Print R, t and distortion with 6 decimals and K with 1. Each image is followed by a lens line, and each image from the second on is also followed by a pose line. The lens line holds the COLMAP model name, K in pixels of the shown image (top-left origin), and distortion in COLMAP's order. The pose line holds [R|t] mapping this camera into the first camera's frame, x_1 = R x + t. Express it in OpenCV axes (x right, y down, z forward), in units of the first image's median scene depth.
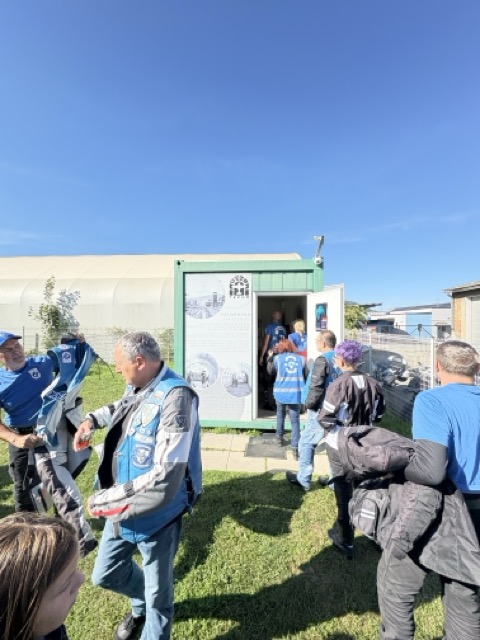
lens RADIAL K [[253.5, 0, 240.0], [0, 253.5, 320.0], [0, 0, 1]] dist [-0.001518, 0.000016]
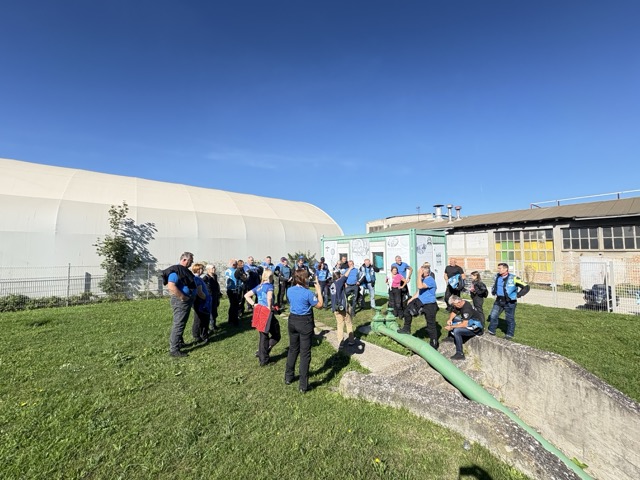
lens RADIAL K [[253.5, 0, 320.0], [0, 253.5, 240.0], [0, 0, 1]] dist [-0.001518, 0.000016]
pose [[0.755888, 0.030379, 0.653996, -2.422634], [0.003461, 0.998723, -0.050392, -0.020955], [-0.654692, 0.040355, 0.754818, -0.176923]]
